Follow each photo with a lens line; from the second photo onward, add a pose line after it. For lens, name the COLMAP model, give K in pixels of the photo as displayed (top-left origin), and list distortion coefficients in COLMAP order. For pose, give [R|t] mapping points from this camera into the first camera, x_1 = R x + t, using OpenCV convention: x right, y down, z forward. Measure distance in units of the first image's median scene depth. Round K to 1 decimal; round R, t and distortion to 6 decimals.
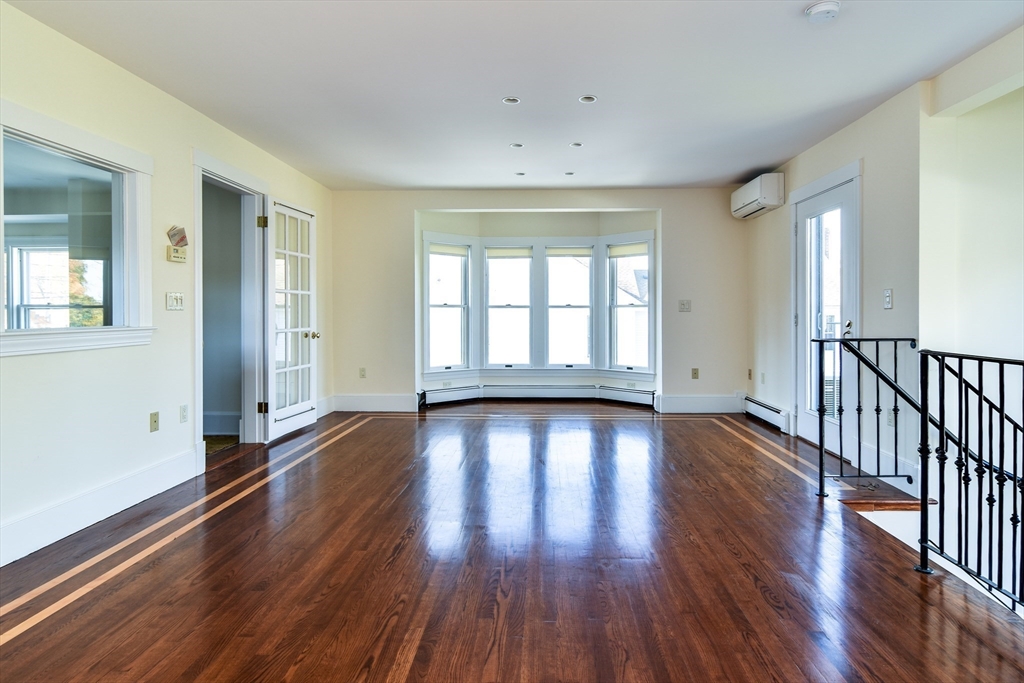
lens RADIAL K [[559.0, 0, 512.0], [0, 559.0, 341.5], [0, 0, 1]] dist [-0.001886, -0.001988]
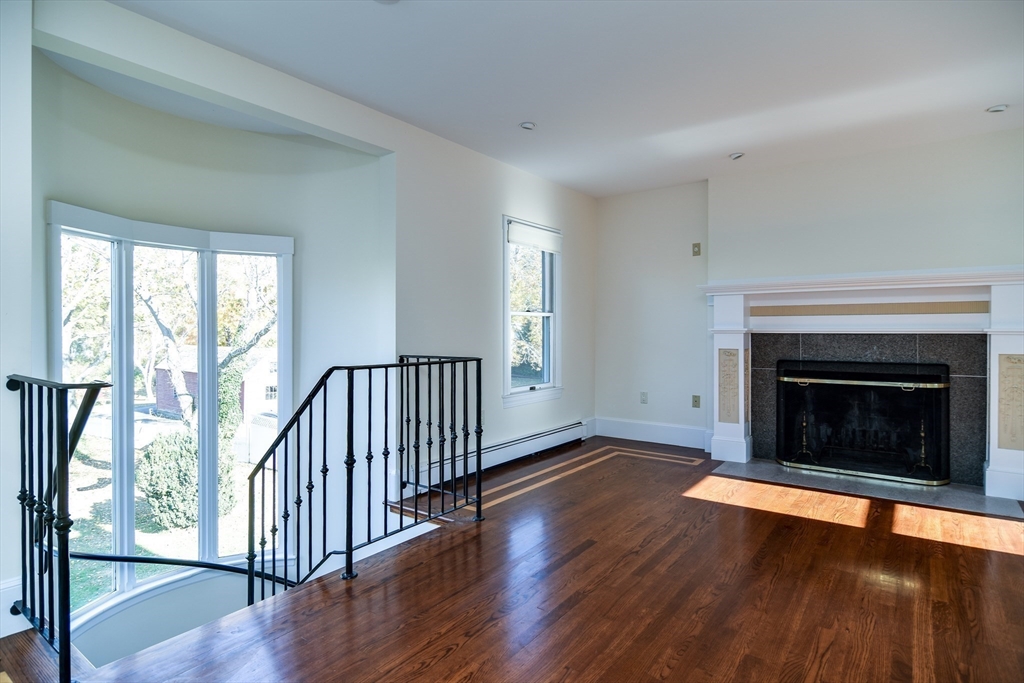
lens RADIAL K [[559.0, 0, 512.0], [0, 559.0, 341.5], [0, 0, 1]] dist [-0.001886, -0.001988]
pose [[-0.840261, -0.011694, 0.542056, -0.101980], [0.026661, 0.997667, 0.062850, -0.109460], [-0.541526, 0.067262, -0.837989, 2.134863]]
